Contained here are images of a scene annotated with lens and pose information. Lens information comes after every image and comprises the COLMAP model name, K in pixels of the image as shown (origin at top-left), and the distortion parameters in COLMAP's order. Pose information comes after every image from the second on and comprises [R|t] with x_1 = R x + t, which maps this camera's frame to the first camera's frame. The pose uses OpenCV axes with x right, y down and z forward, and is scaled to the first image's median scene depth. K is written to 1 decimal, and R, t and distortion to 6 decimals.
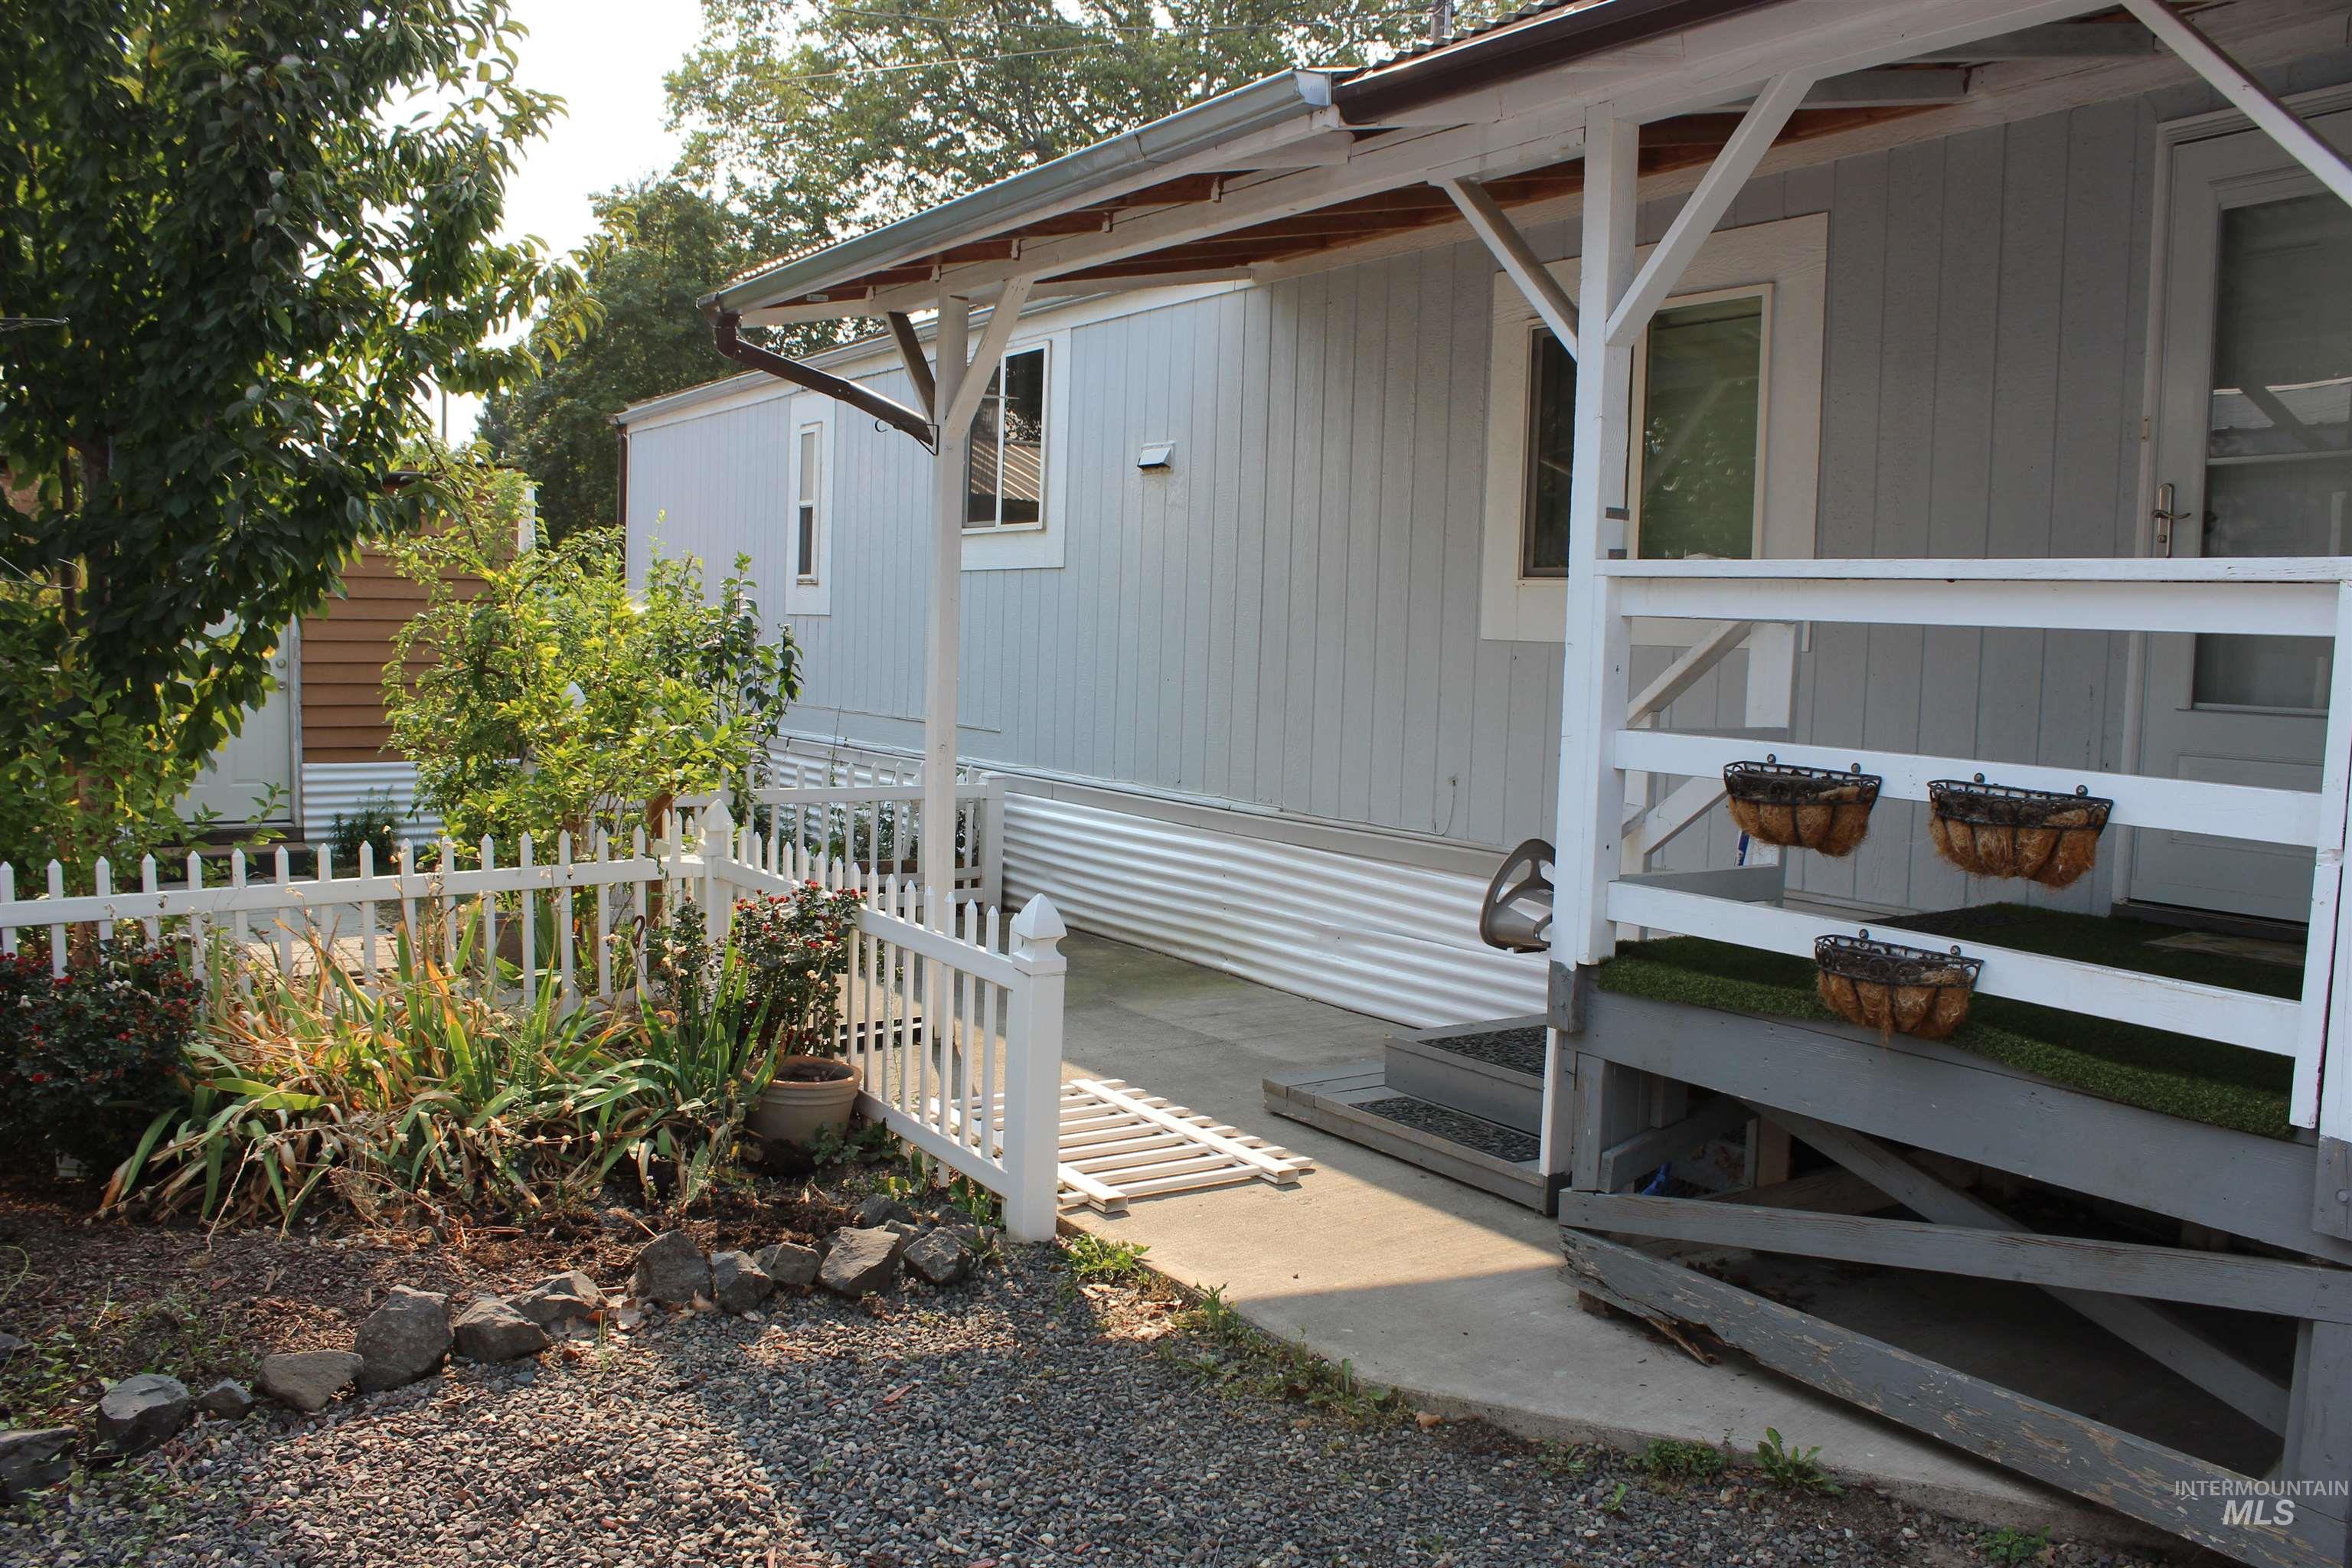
lens RADIAL K [[1965.3, 0, 1169.3], [0, 1965.3, 789.0], [0, 0, 1]] dist [-0.146190, 0.110120]
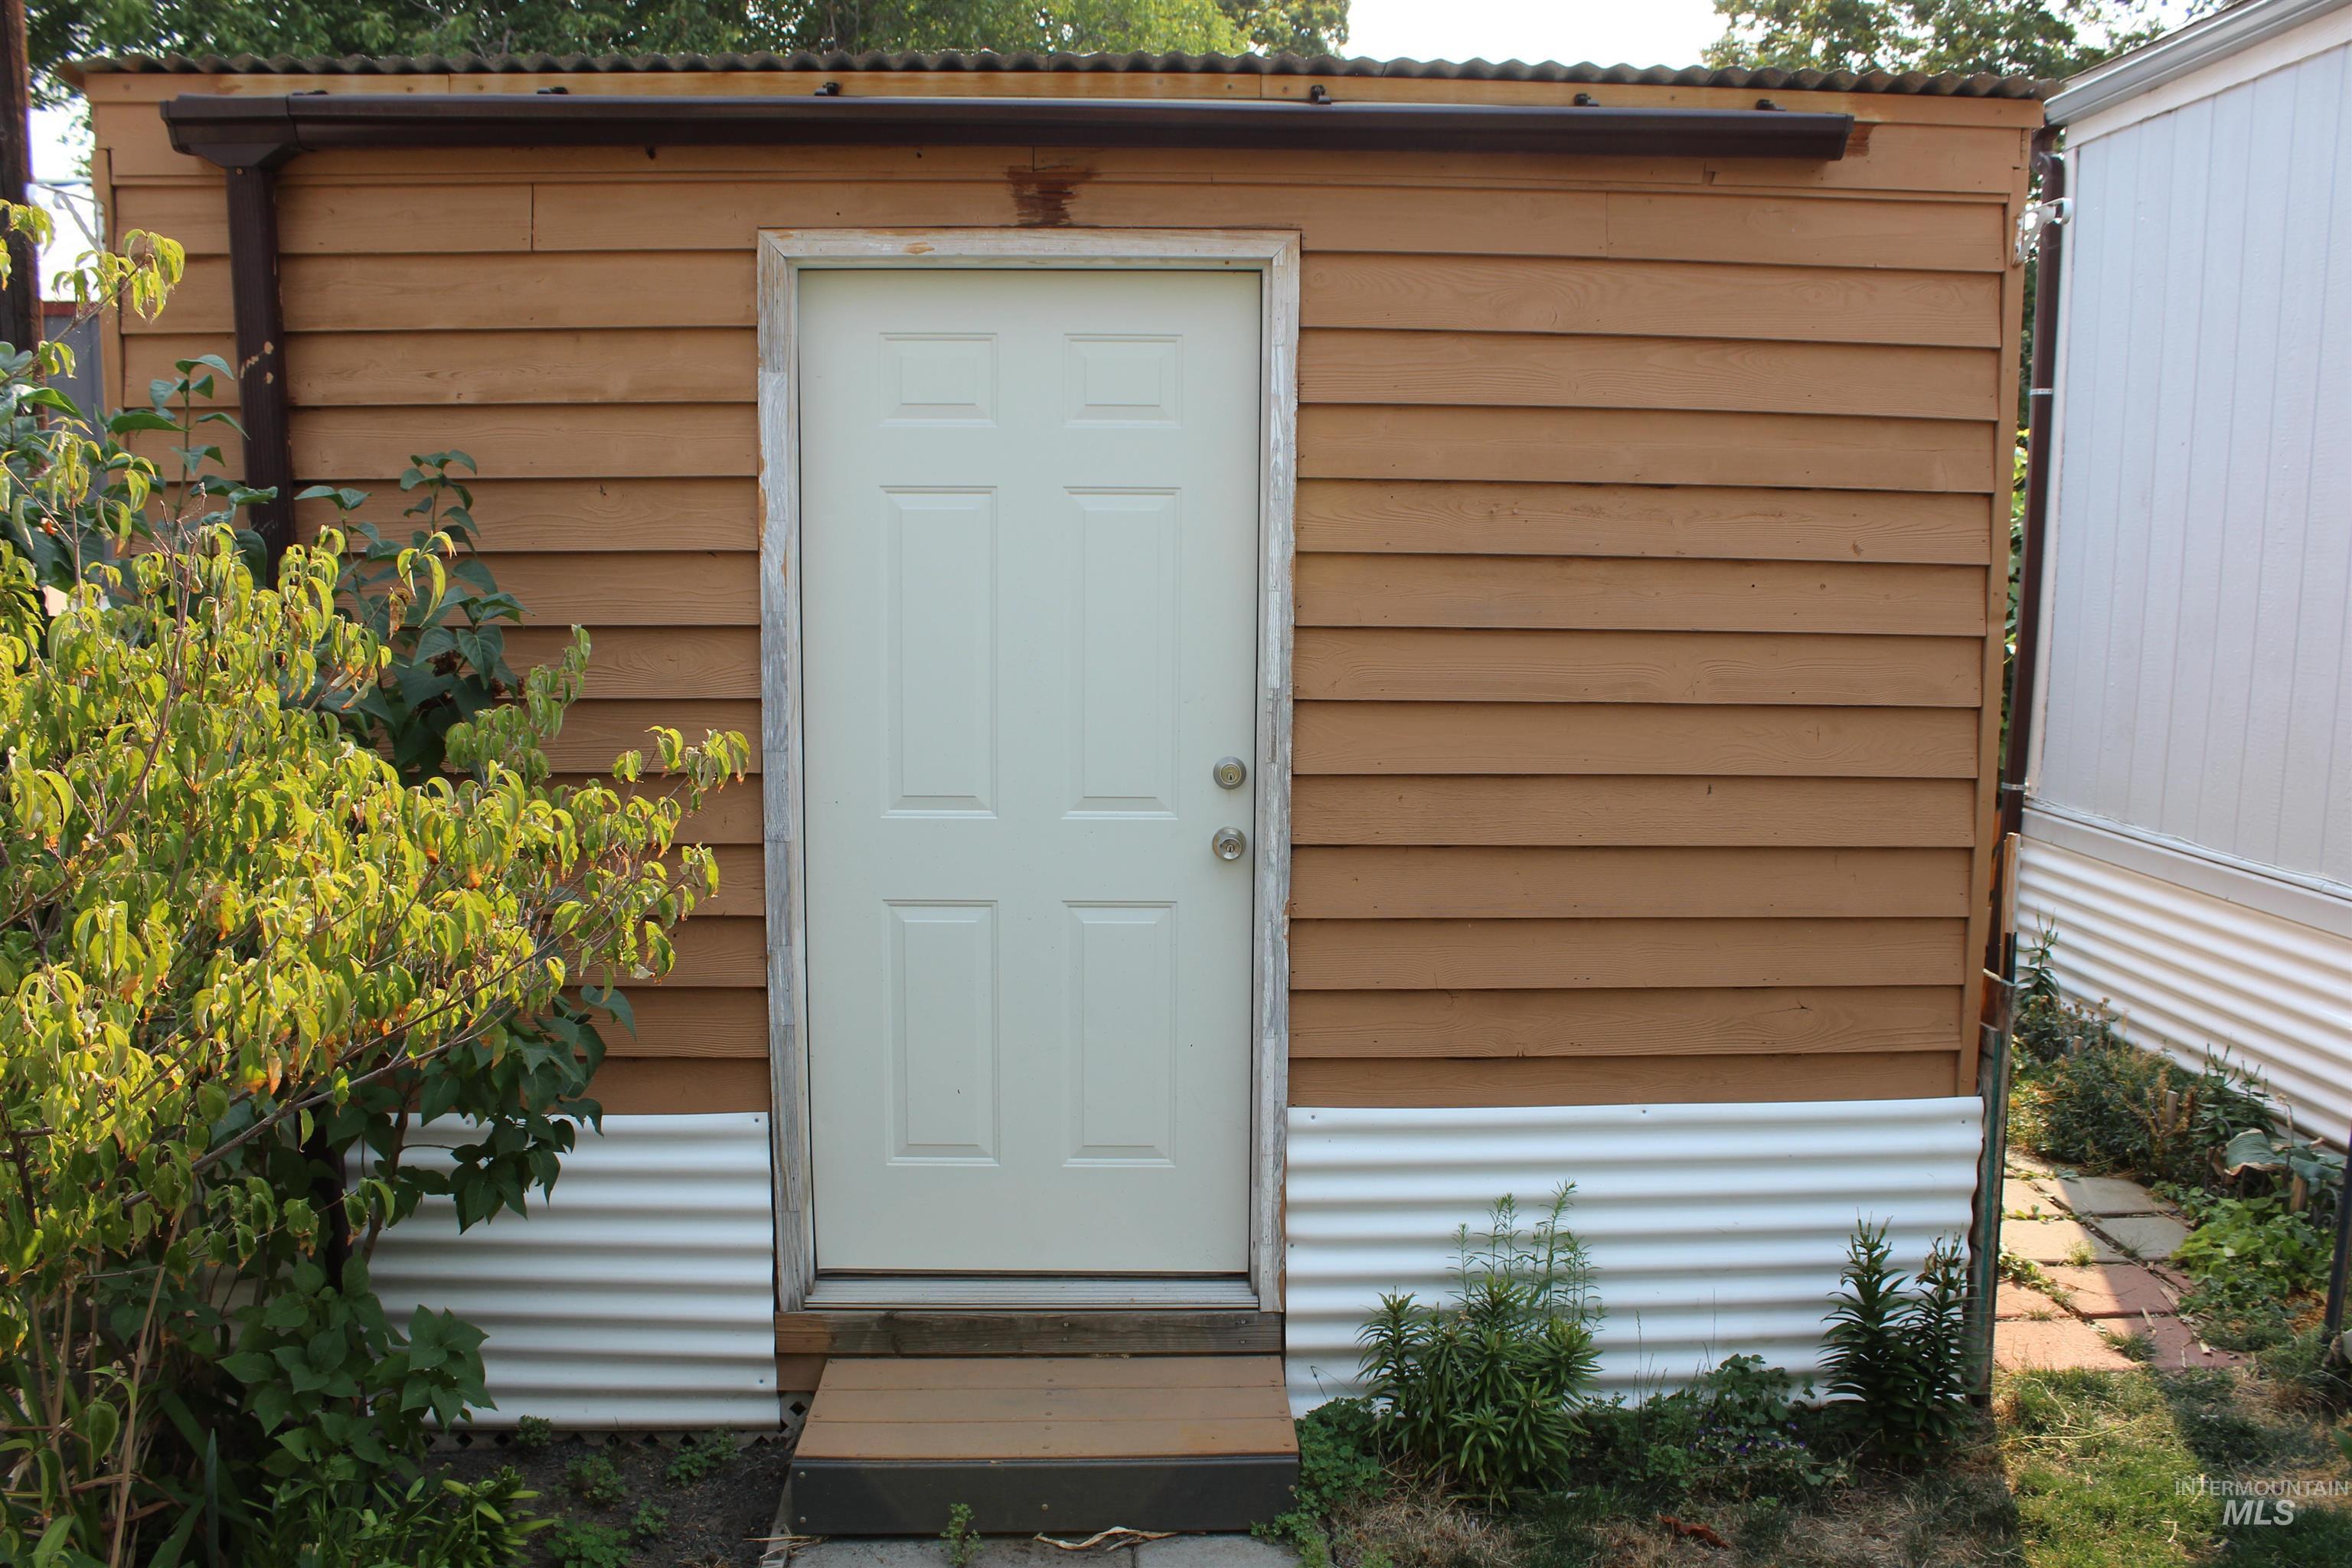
lens RADIAL K [[1965.3, 0, 1173.9], [0, 1965.3, 786.8], [0, 0, 1]] dist [-0.146190, 0.110120]
pose [[0.863251, 0.041819, -0.503040, -0.394929], [-0.027137, 0.998966, 0.036479, -0.093502], [0.504045, -0.017839, 0.863493, 0.909269]]
